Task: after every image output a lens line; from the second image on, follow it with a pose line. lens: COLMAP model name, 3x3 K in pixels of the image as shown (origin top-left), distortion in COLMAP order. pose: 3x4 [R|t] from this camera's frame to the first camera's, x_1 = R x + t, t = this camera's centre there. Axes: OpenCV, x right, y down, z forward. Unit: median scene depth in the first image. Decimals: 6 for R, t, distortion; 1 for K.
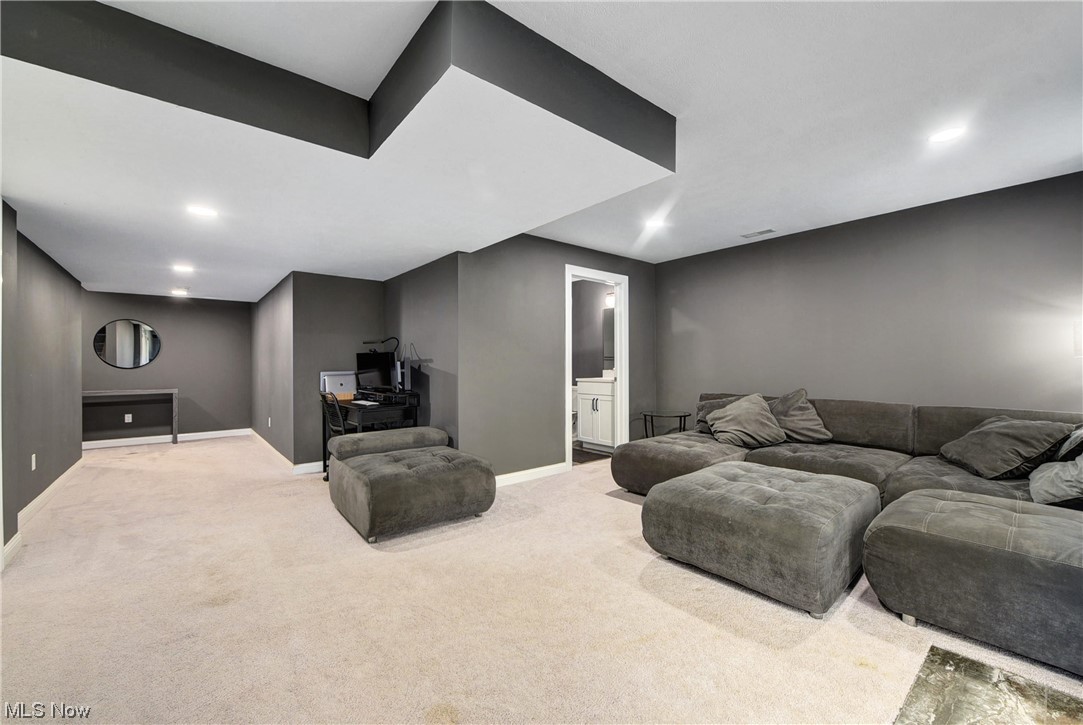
lens RADIAL K [[434.8, 0, 542.0], [0, 434.8, 362.5], [0, 0, 1]] dist [0.002165, -0.000709]
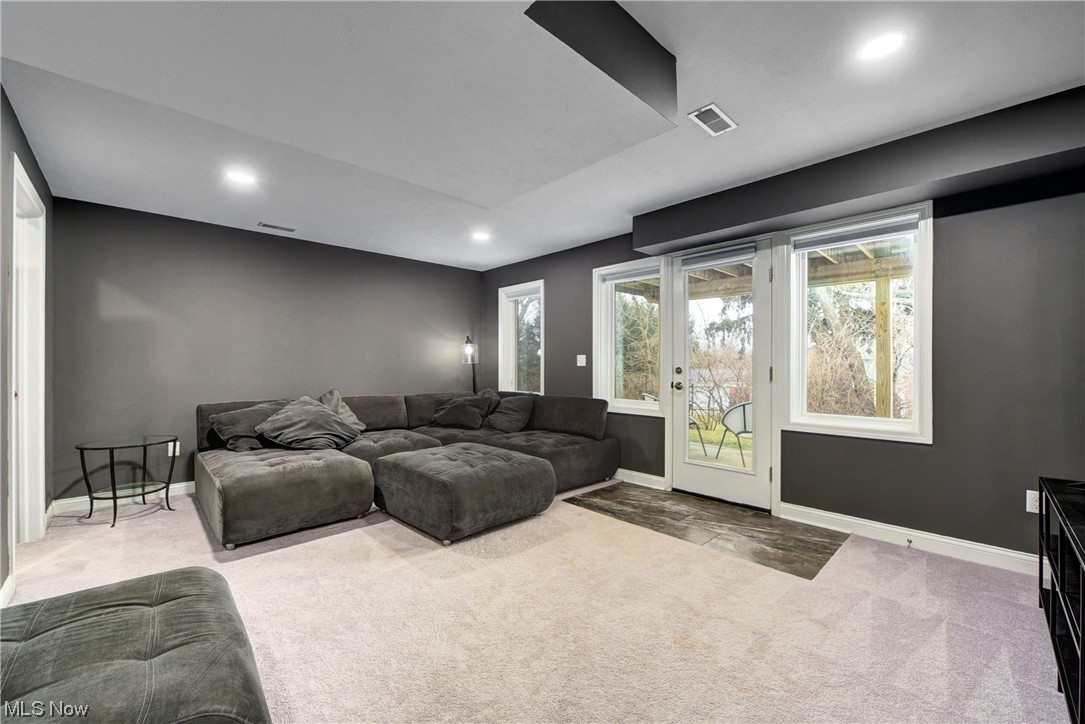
lens RADIAL K [[435.6, 0, 543.3], [0, 435.6, 365.6], [0, 0, 1]] dist [0.002165, -0.000709]
pose [[-0.059254, 0.008320, 0.998208, -0.323260], [-0.000733, 0.999965, -0.008378, 0.005991], [-0.998243, -0.001228, -0.059246, 0.329588]]
